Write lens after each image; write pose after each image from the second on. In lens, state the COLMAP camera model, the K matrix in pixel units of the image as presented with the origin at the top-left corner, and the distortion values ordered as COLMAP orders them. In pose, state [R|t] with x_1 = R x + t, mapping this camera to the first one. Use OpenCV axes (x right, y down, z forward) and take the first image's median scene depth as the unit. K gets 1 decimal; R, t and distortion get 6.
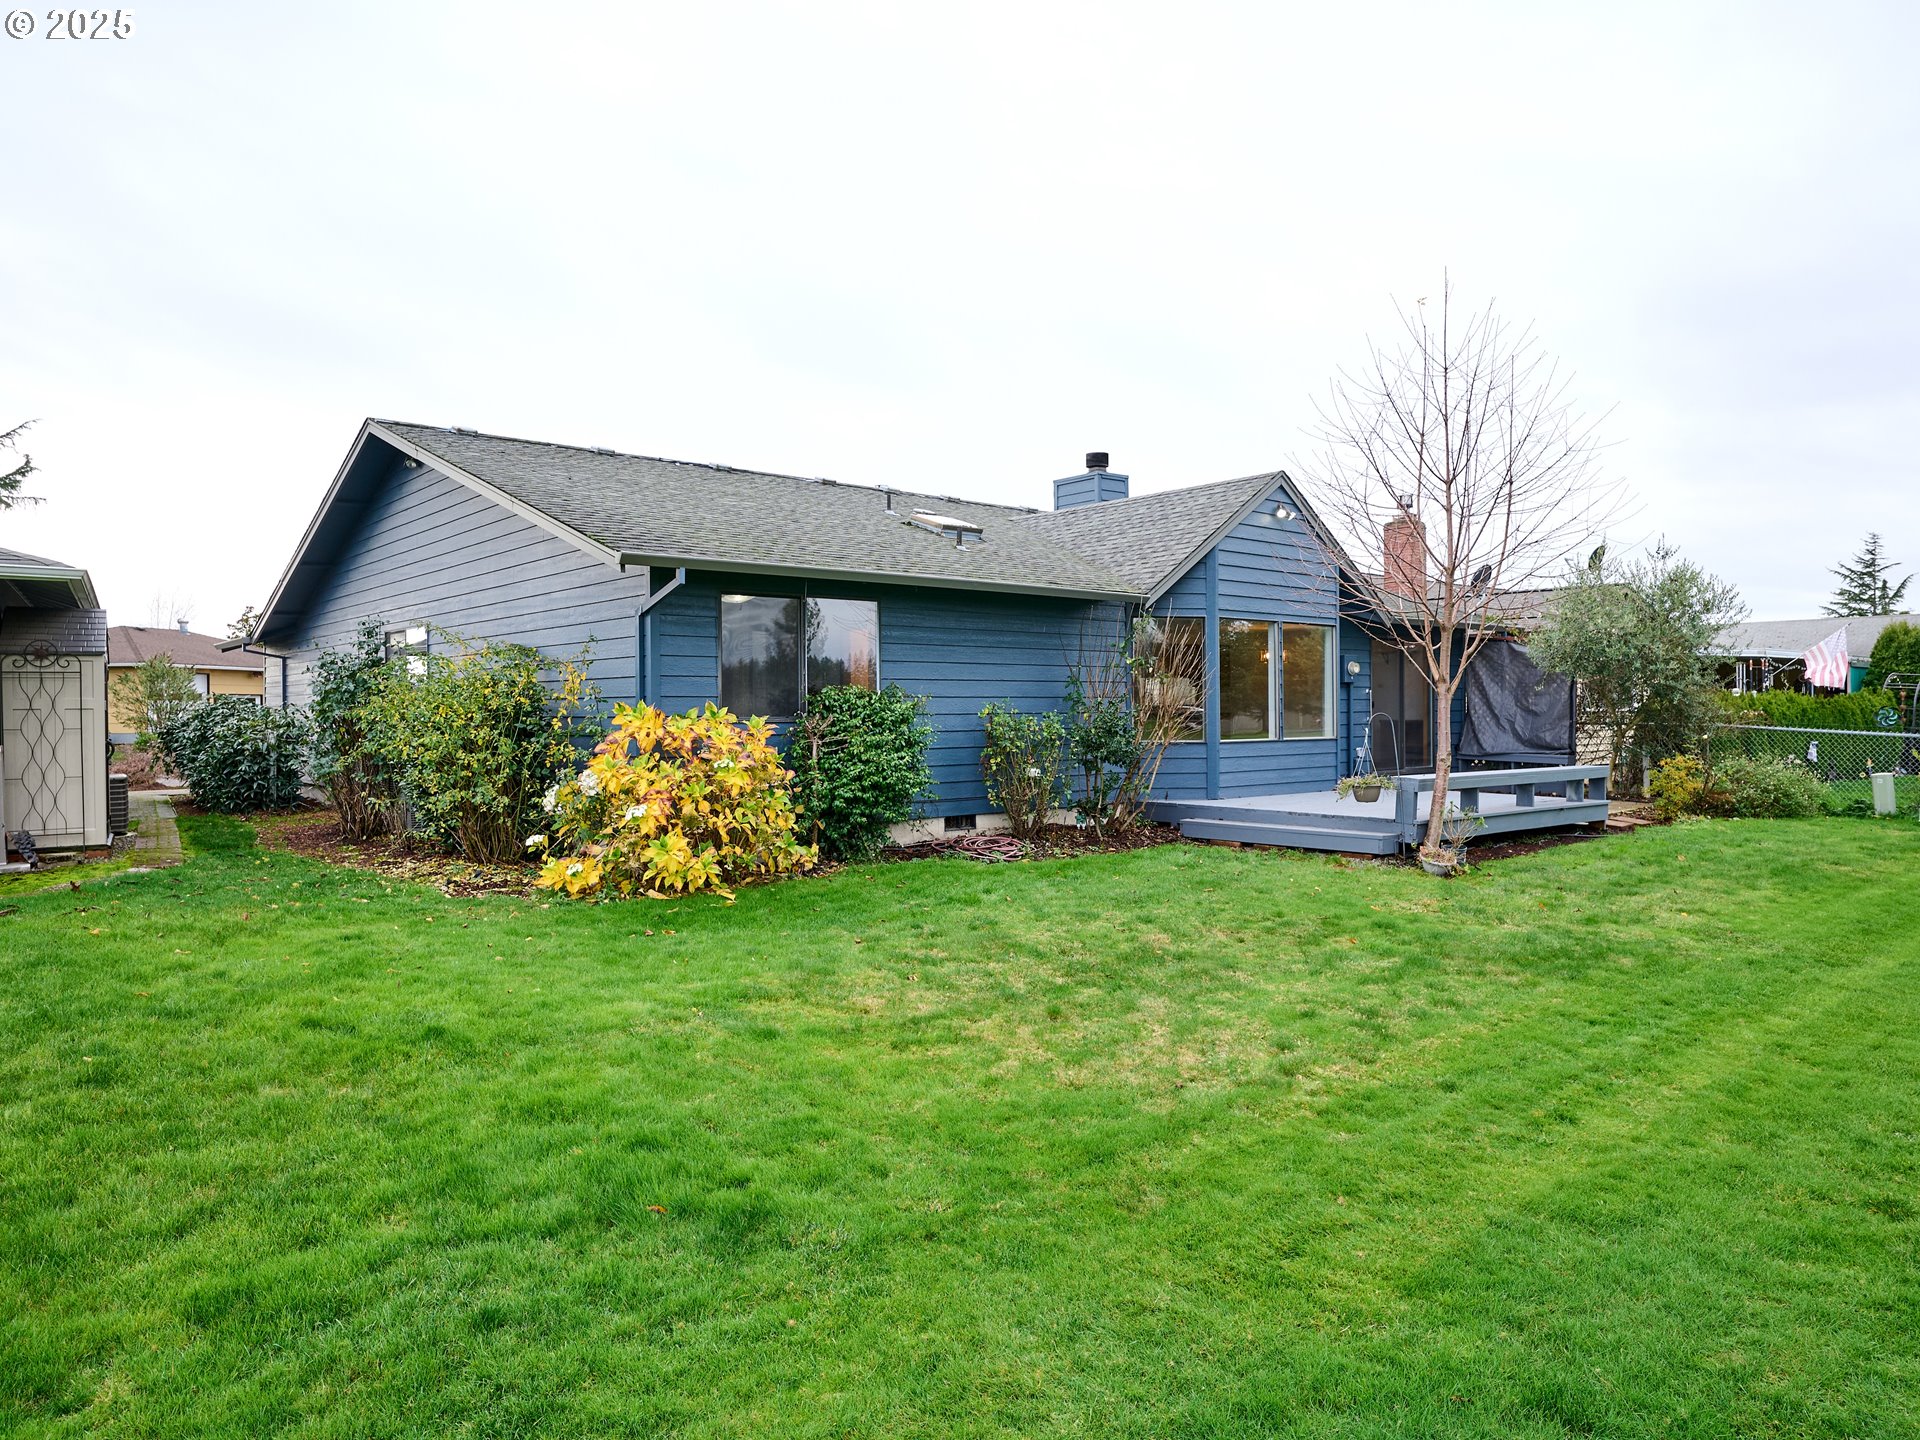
lens RADIAL K [[1252.0, 0, 991.8], [0, 1252.0, 742.0], [0, 0, 1]] dist [-0.002672, 0.000398]
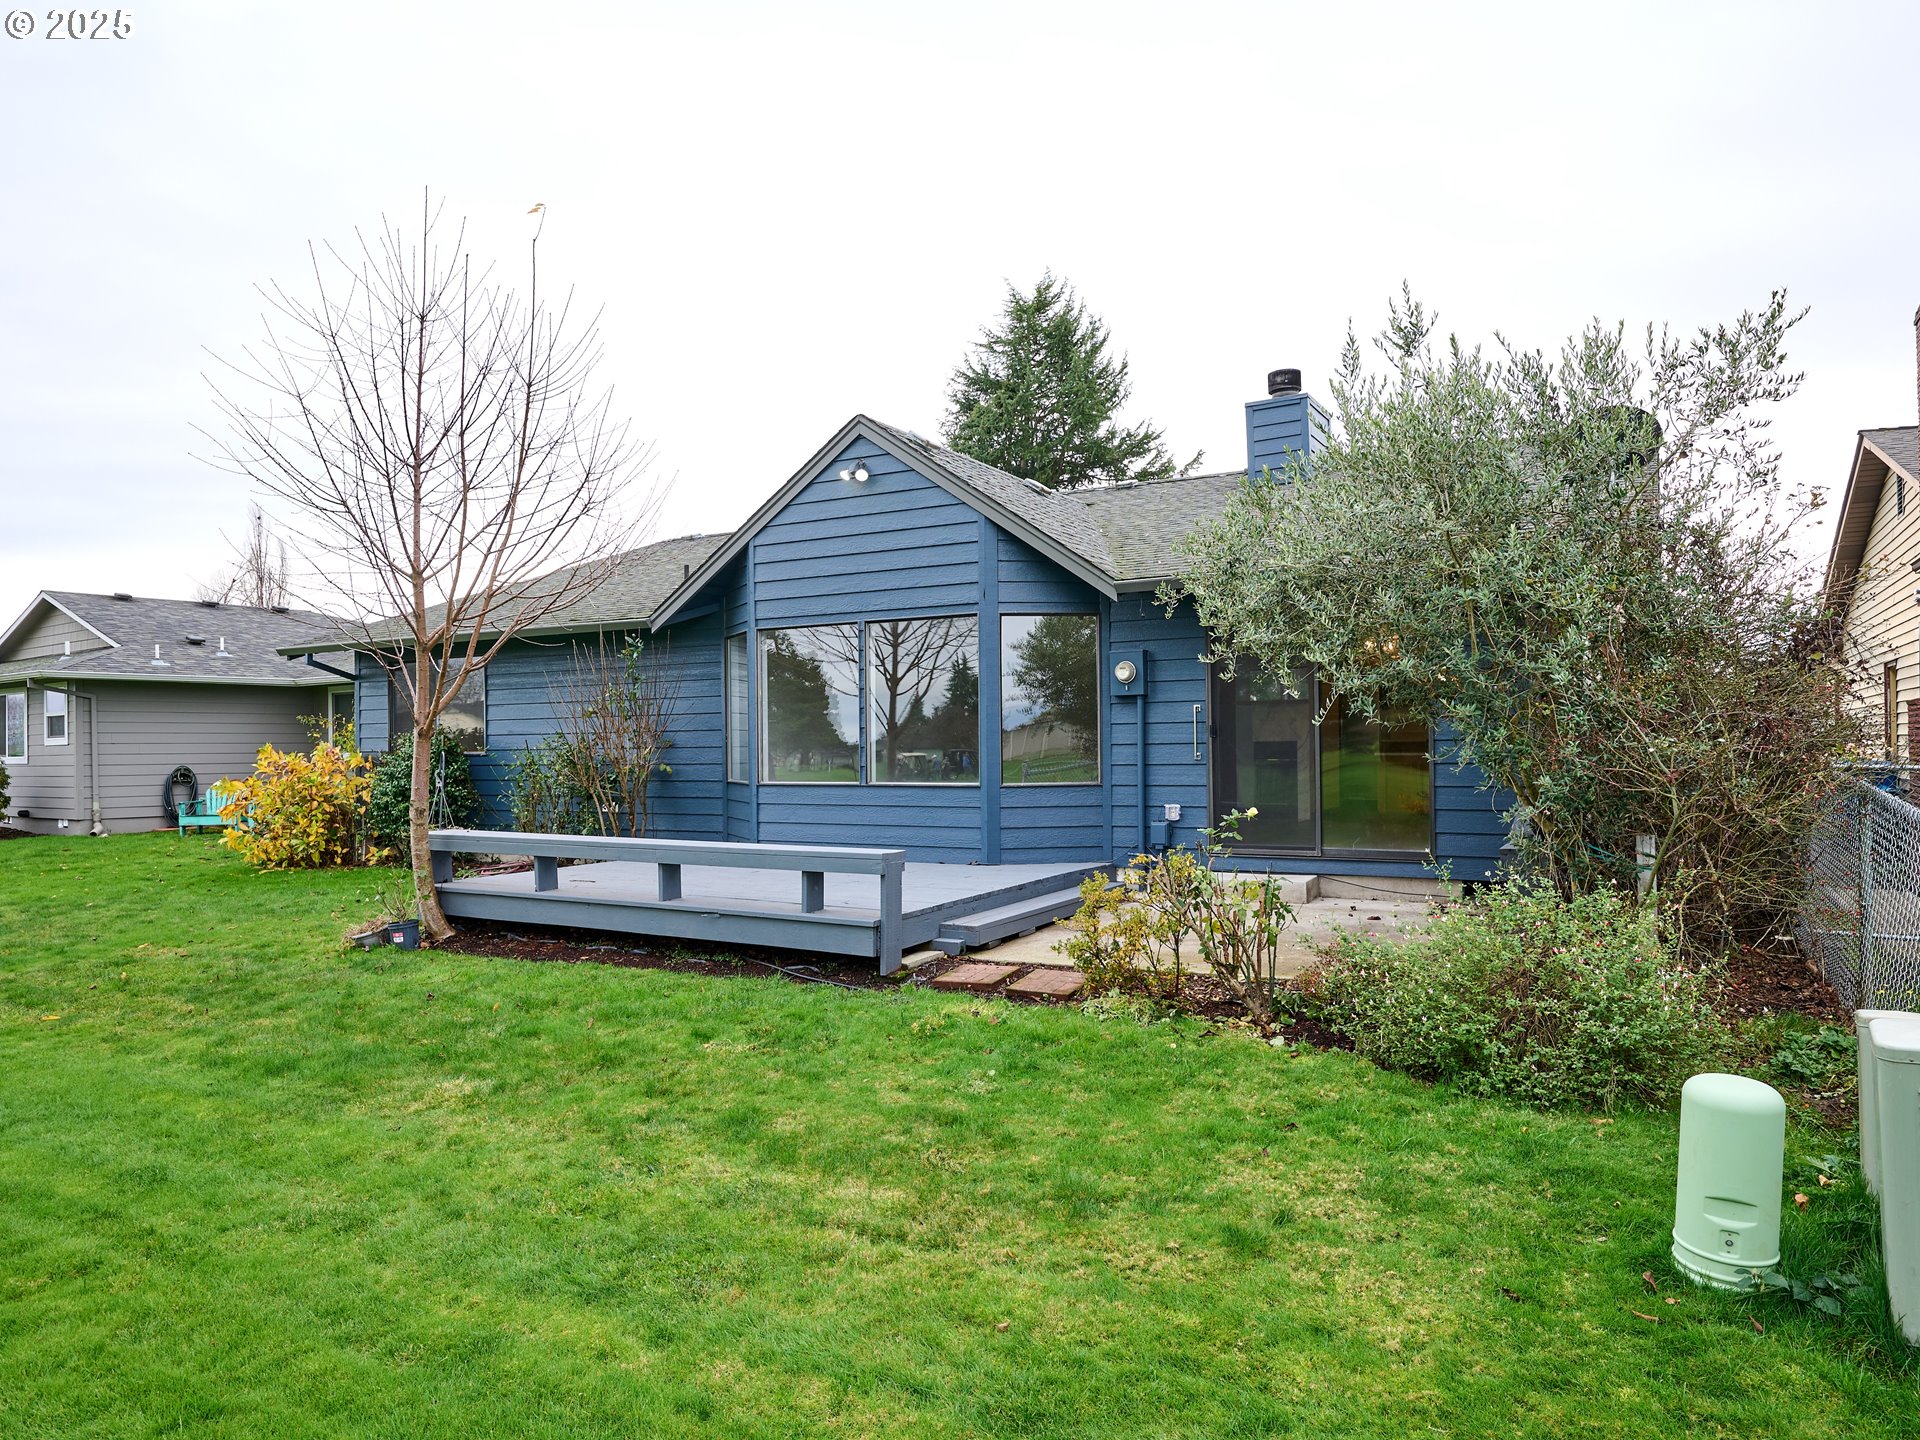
lens RADIAL K [[1252.0, 0, 991.8], [0, 1252.0, 742.0], [0, 0, 1]] dist [-0.002672, 0.000398]
pose [[0.347283, -0.000728, -0.937760, 1.126929], [-0.012296, 0.999910, -0.005330, -0.027787], [0.937680, 0.013382, 0.347243, 0.983488]]
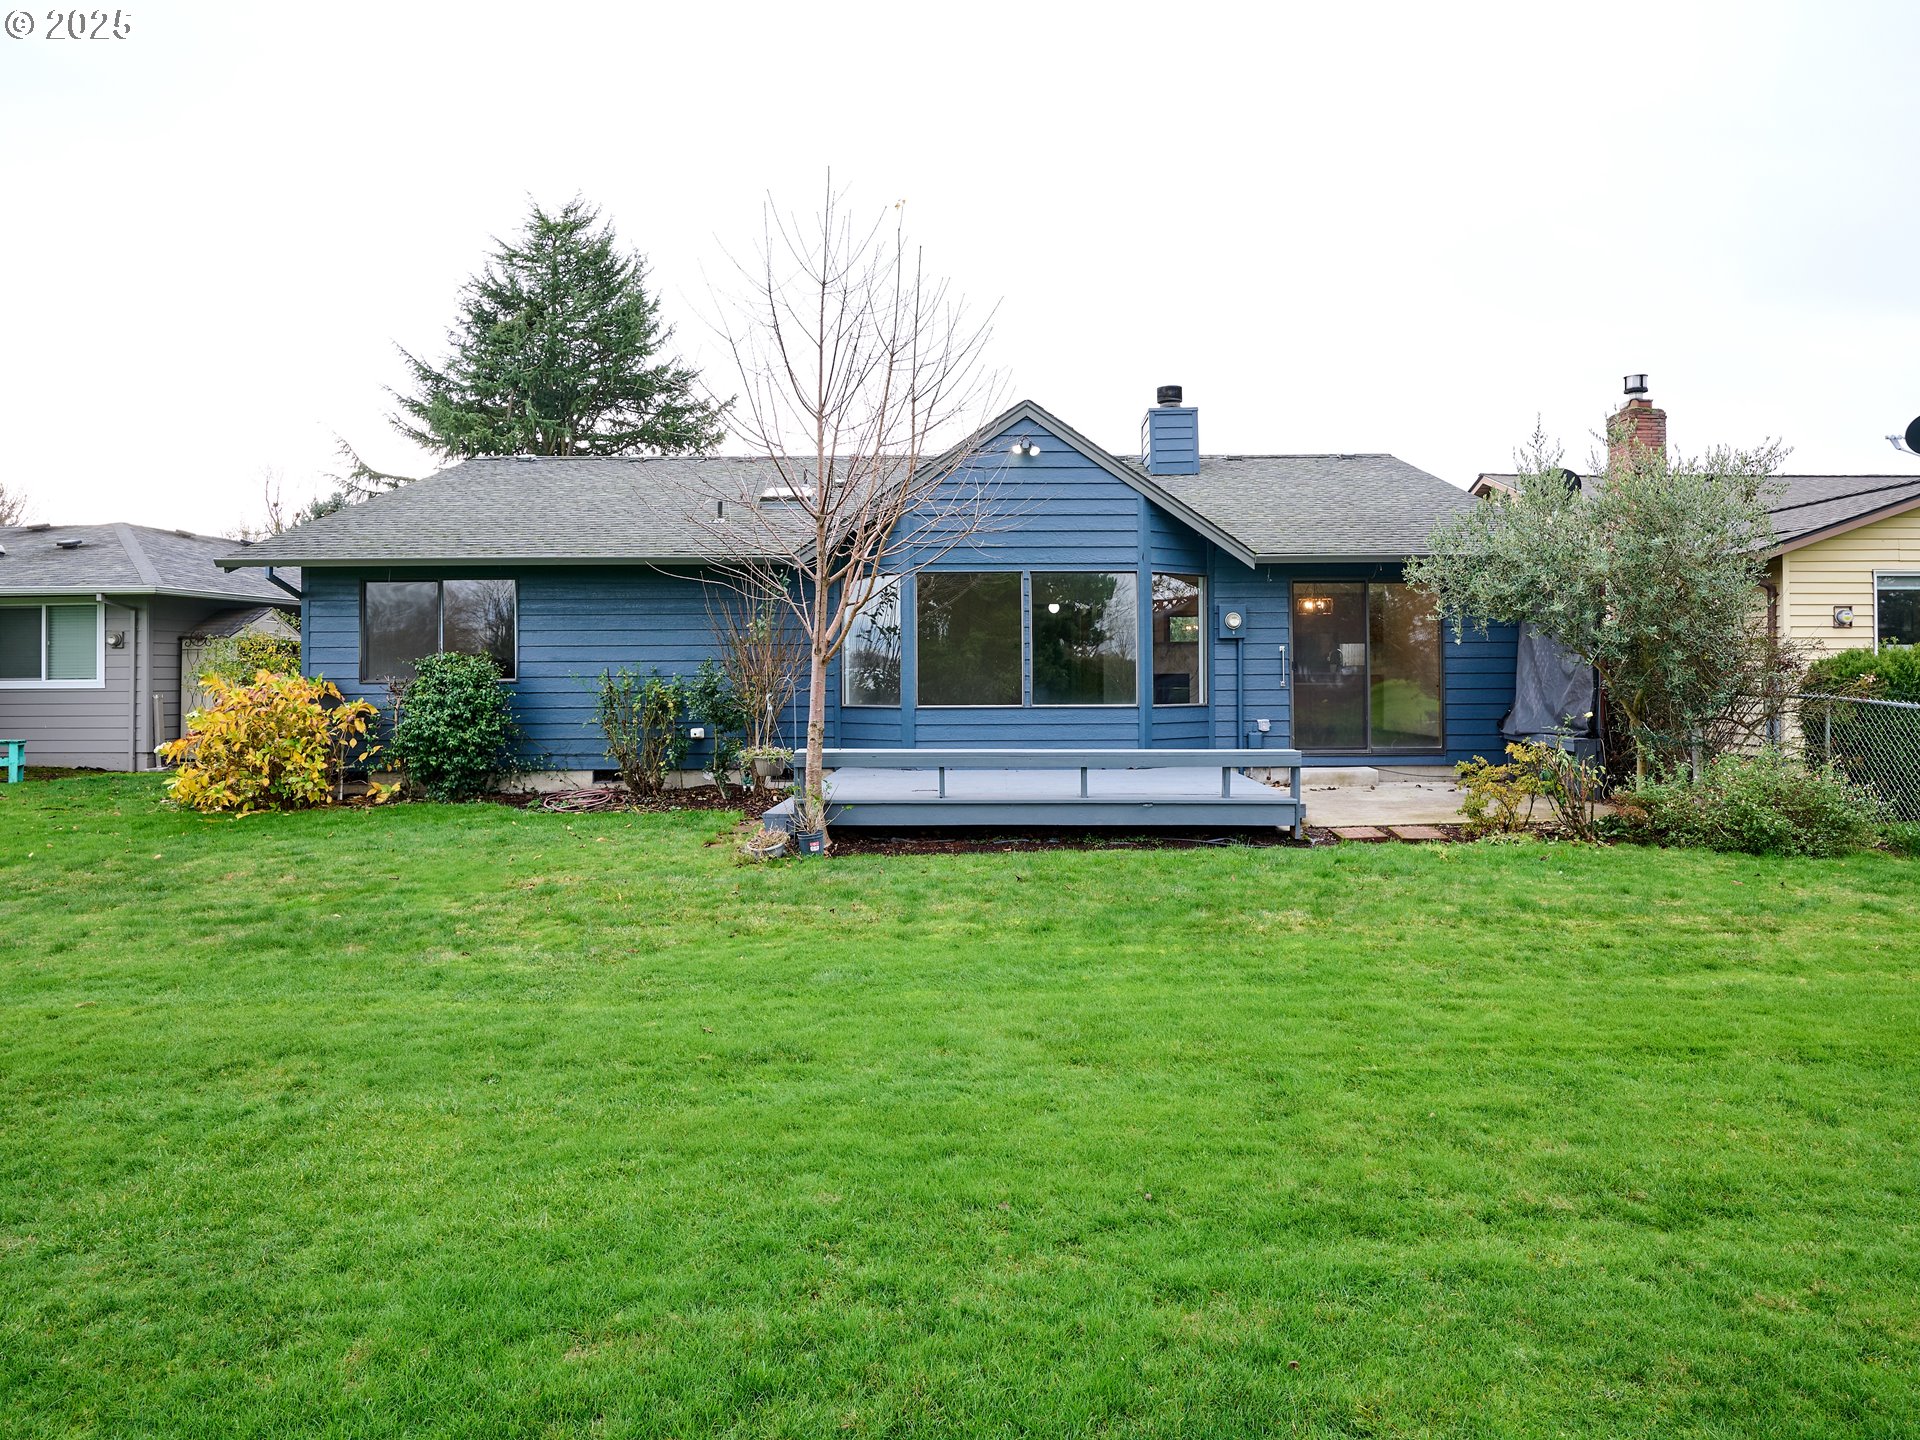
lens RADIAL K [[1228.4, 0, 1013.6], [0, 1228.4, 677.5], [0, 0, 1]] dist [-0.001535, -0.000425]
pose [[0.770234, 0.003181, -0.637753, 0.926973], [-0.014010, 0.999831, -0.011934, -0.013944], [0.637607, 0.018127, 0.770148, 0.400050]]
